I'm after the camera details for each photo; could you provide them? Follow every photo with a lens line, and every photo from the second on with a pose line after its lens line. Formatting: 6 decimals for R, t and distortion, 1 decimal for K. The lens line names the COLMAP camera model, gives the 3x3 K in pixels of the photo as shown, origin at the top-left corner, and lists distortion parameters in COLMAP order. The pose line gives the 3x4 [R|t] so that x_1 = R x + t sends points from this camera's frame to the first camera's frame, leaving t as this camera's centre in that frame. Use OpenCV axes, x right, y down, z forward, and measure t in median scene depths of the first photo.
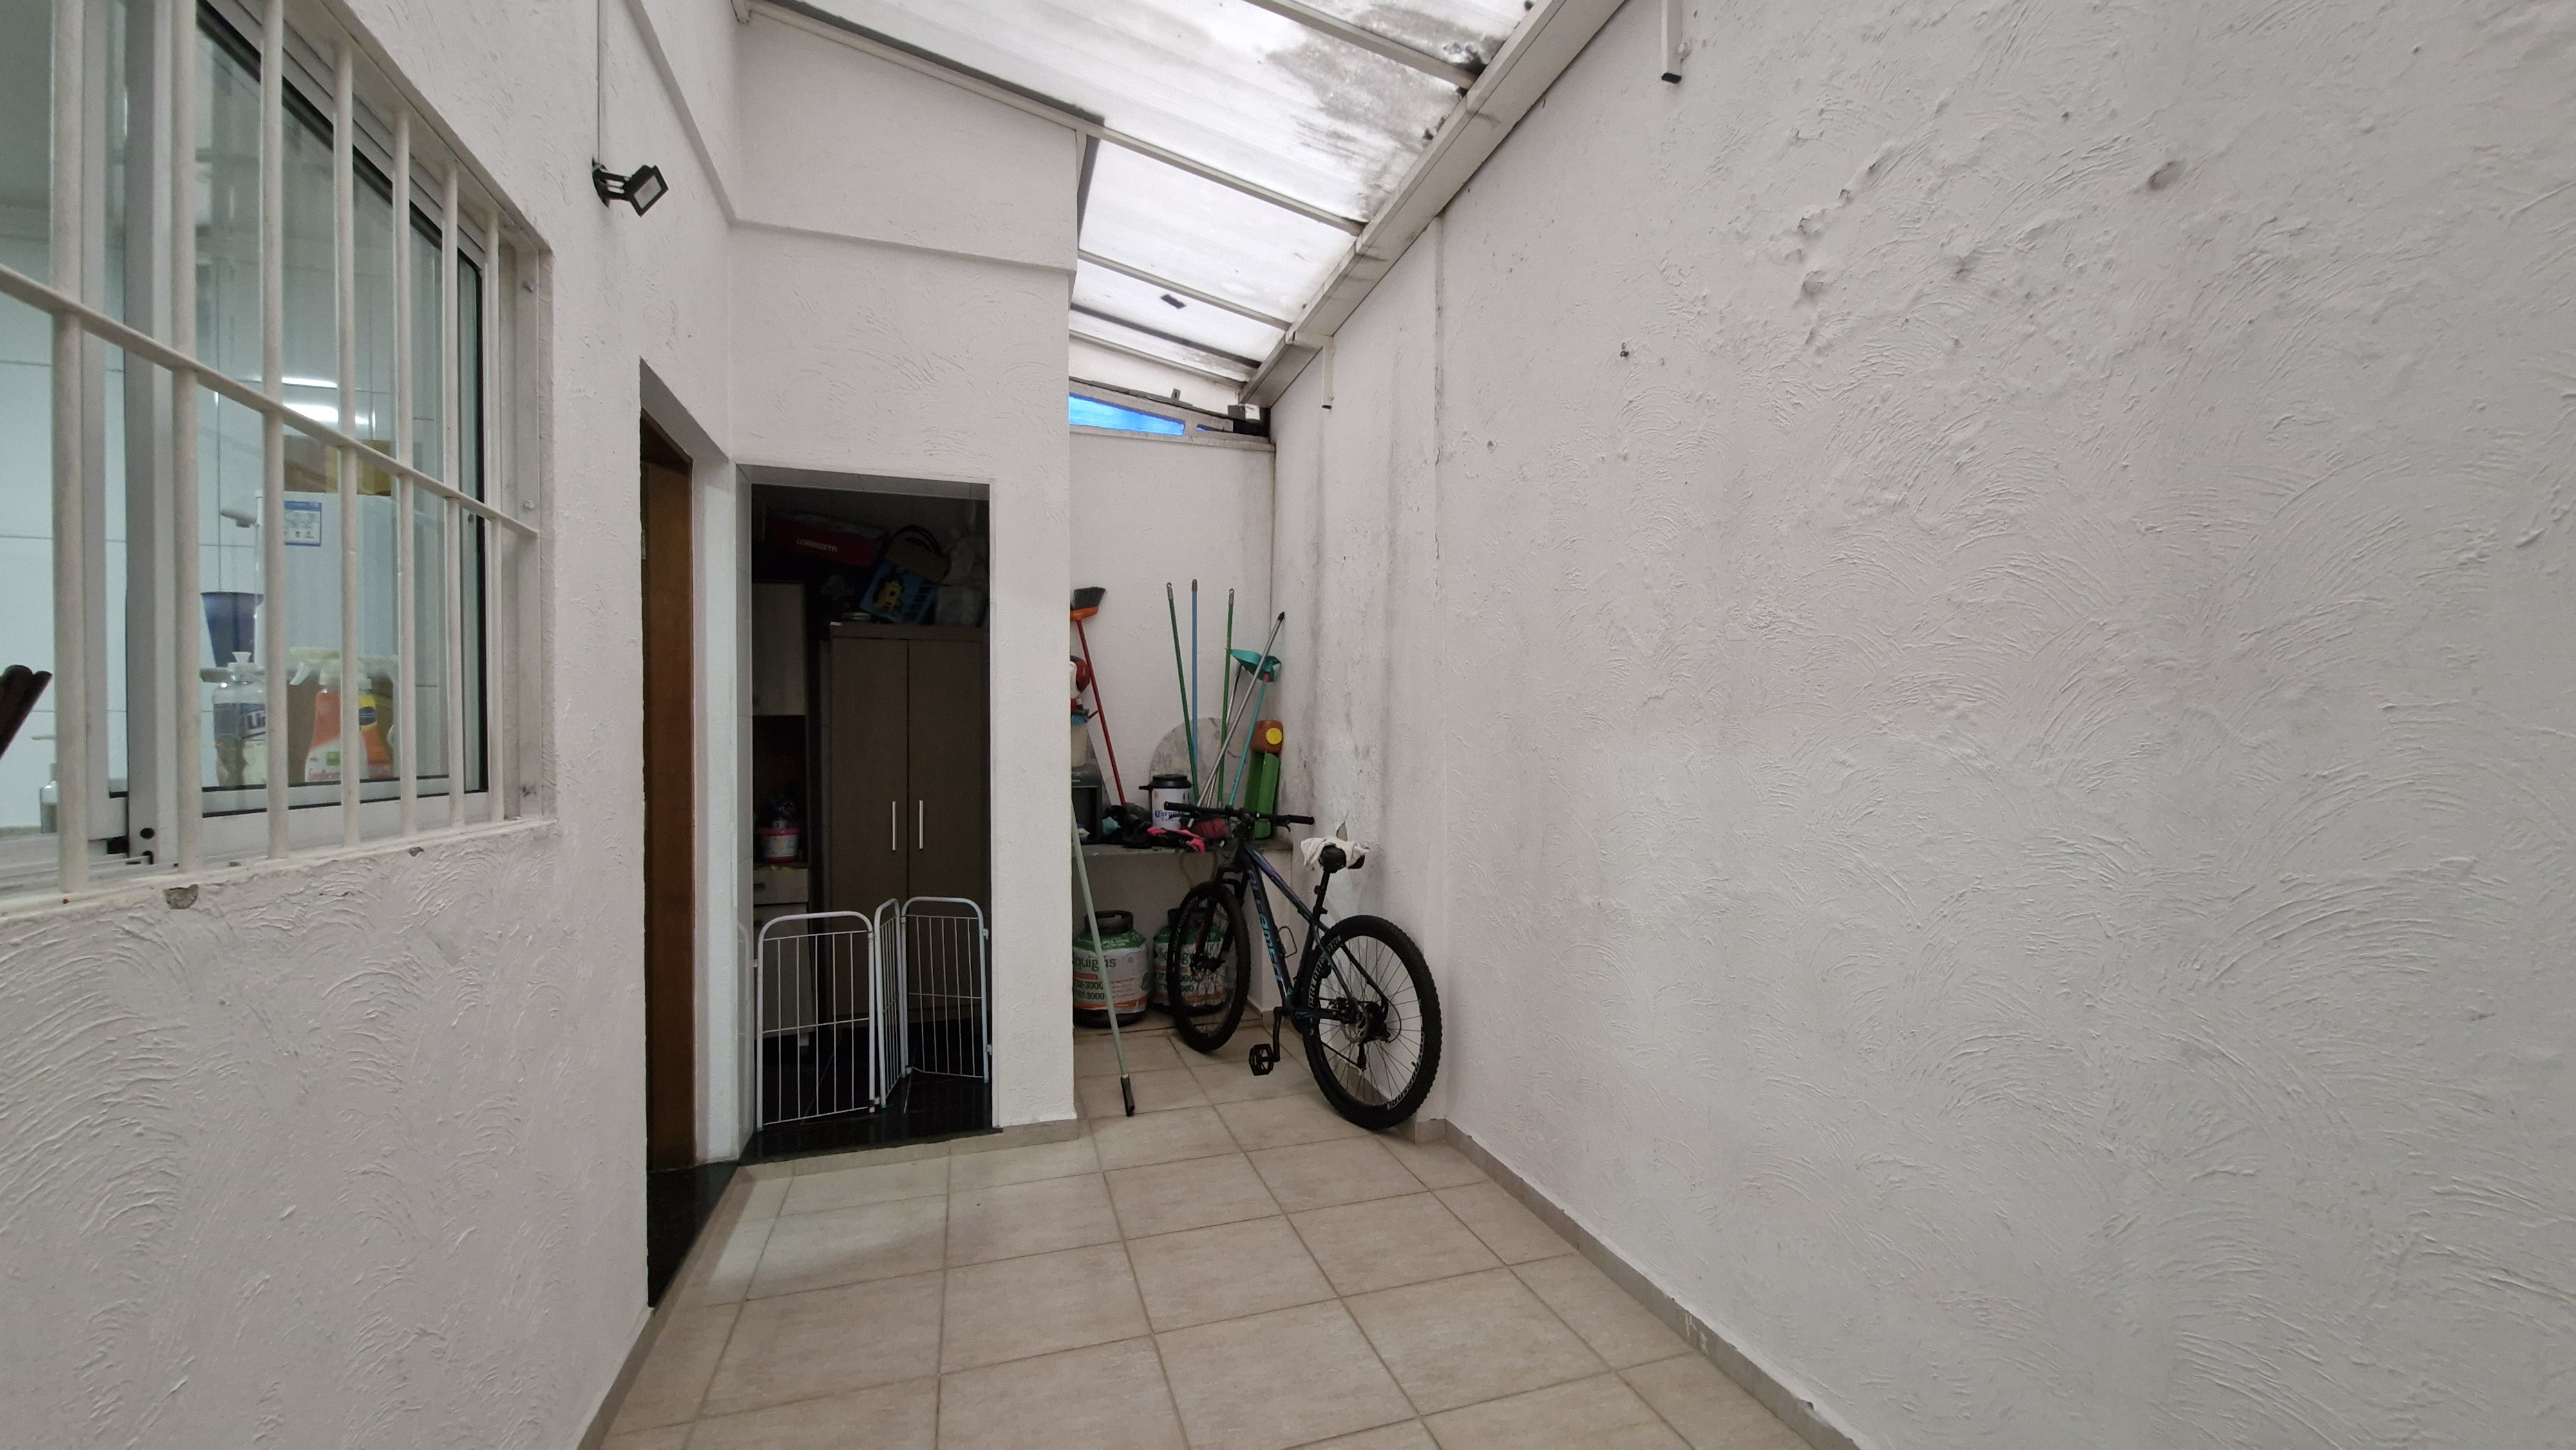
lens RADIAL K [[1007.7, 0, 1308.8], [0, 1007.7, 753.4], [0, 0, 1]] dist [0.002104, -0.000203]
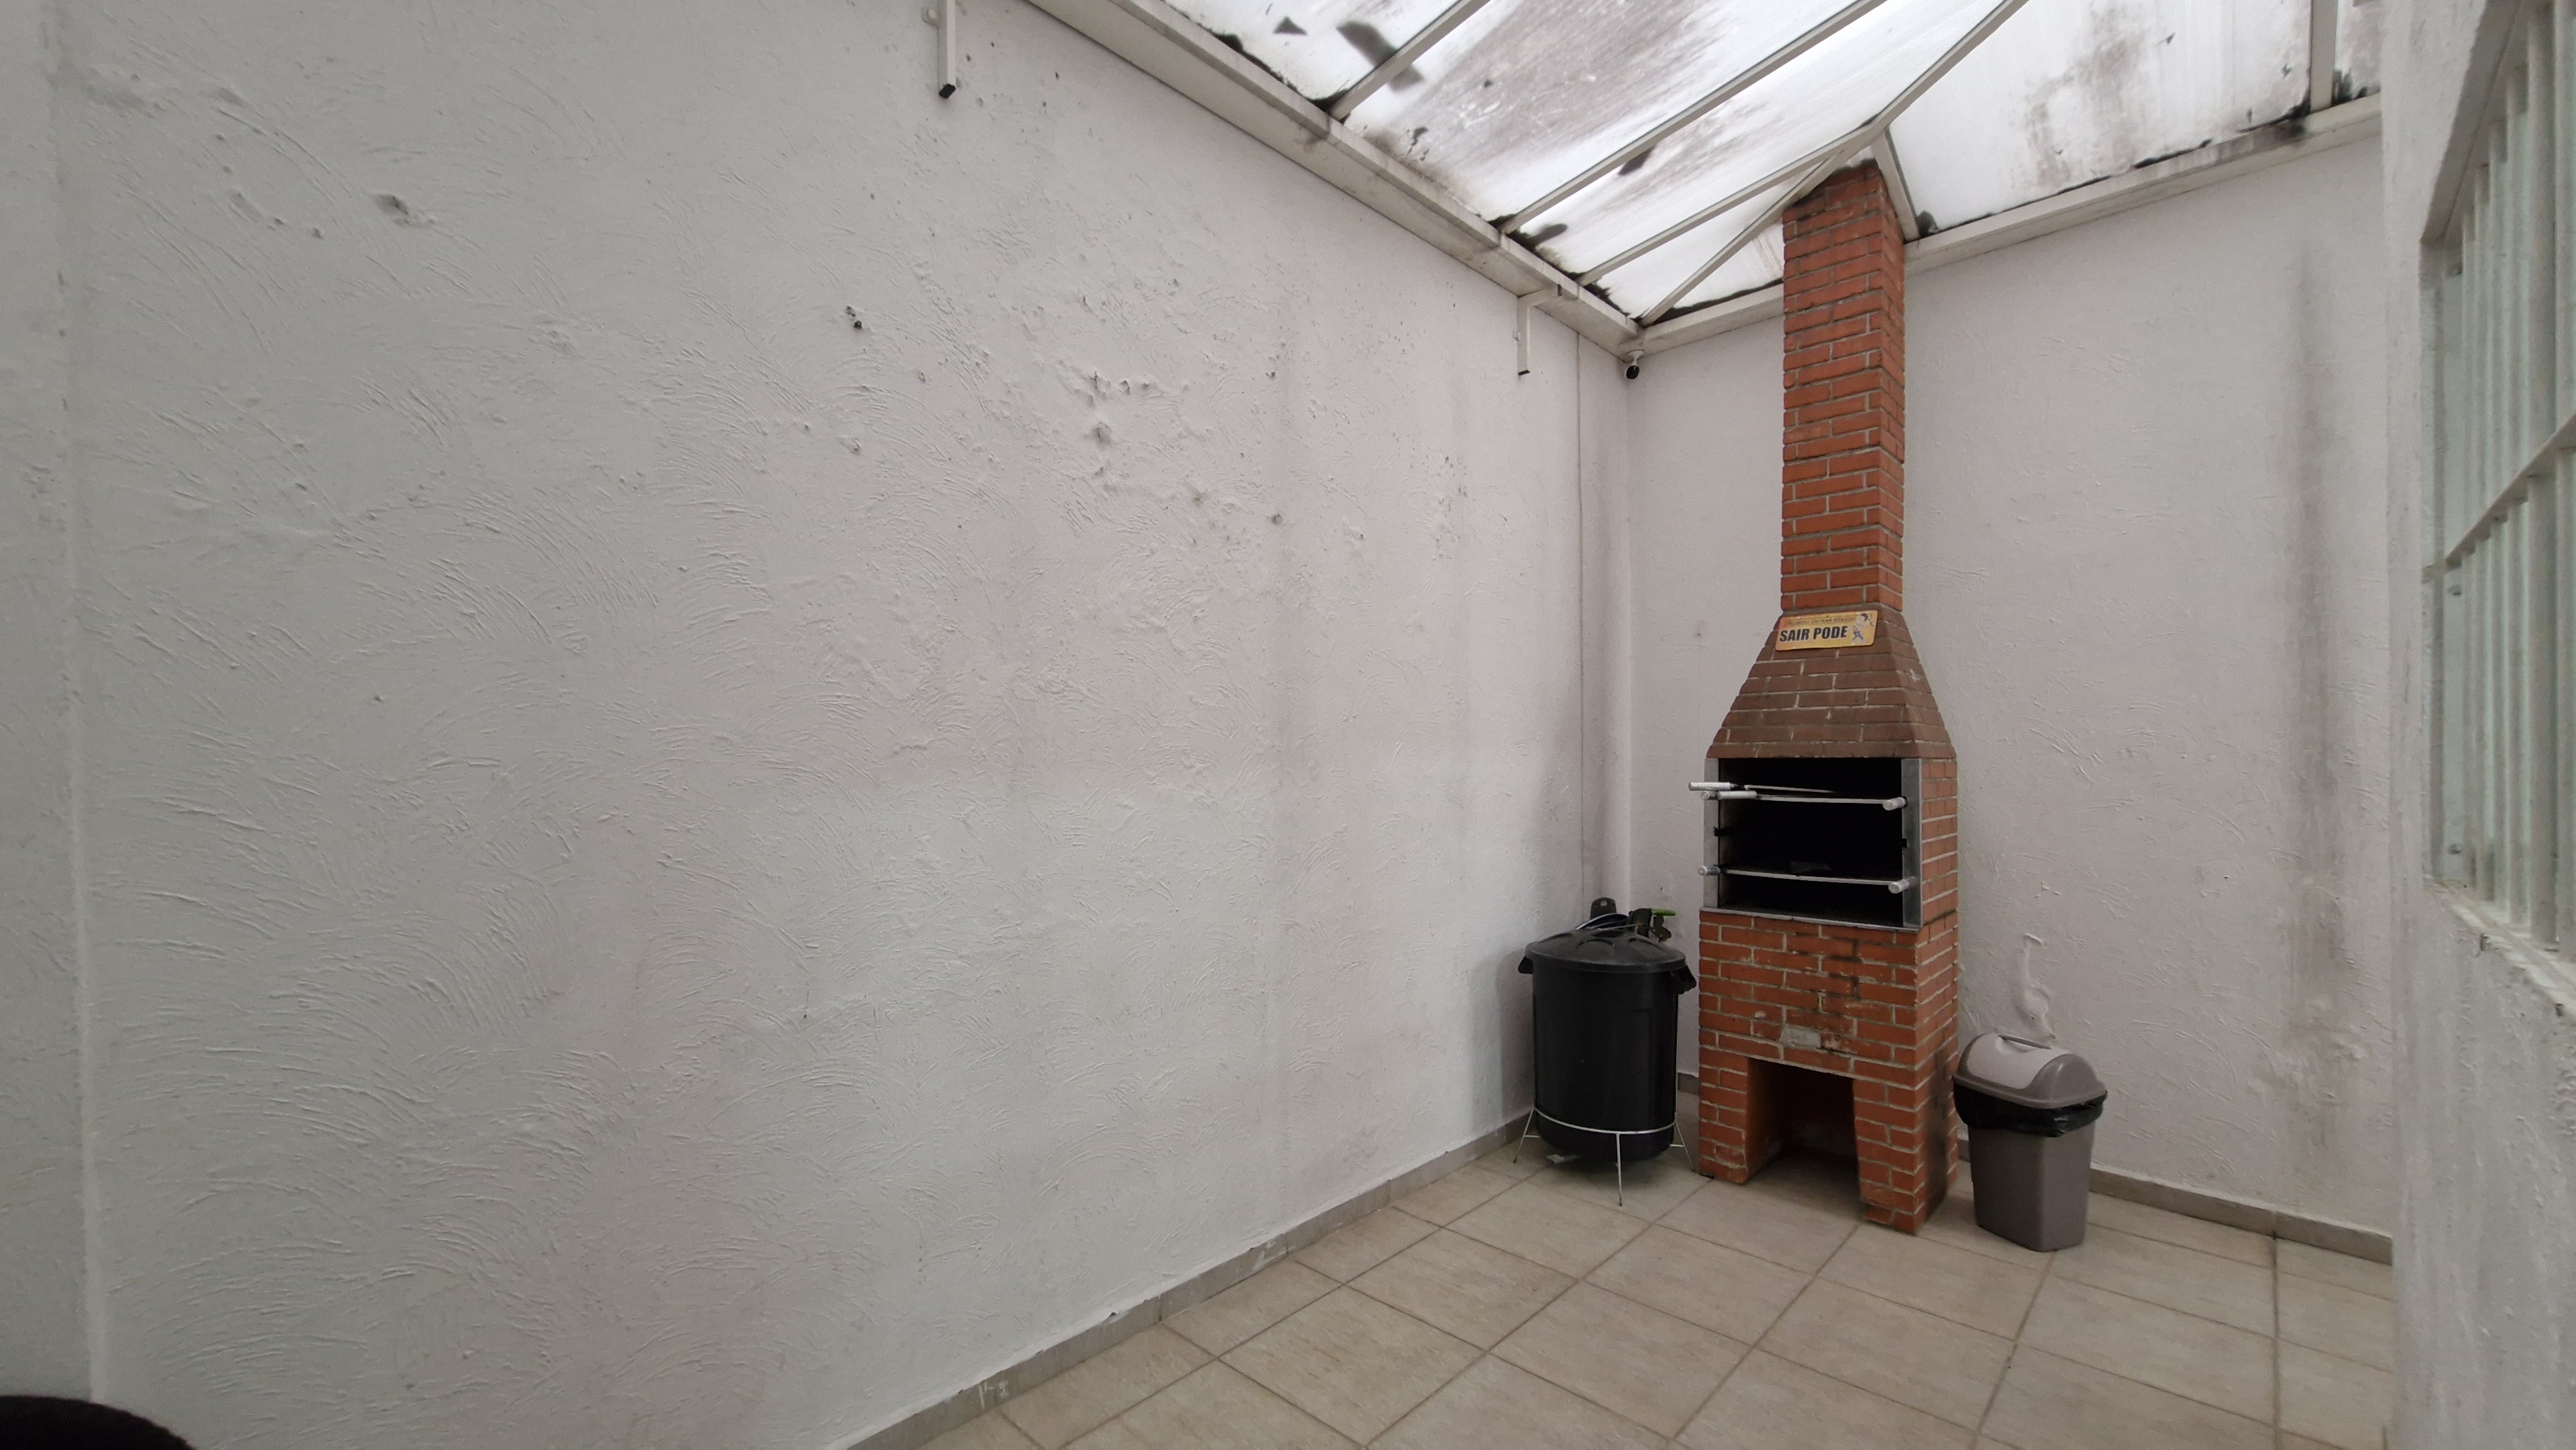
lens RADIAL K [[1007.7, 0, 1308.8], [0, 1007.7, 753.4], [0, 0, 1]] dist [0.002104, -0.000203]
pose [[-0.465894, 0.008562, 0.884799, -0.756940], [0.015925, 0.999872, -0.001290, -0.054267], [-0.884697, 0.013490, -0.465971, 1.387973]]
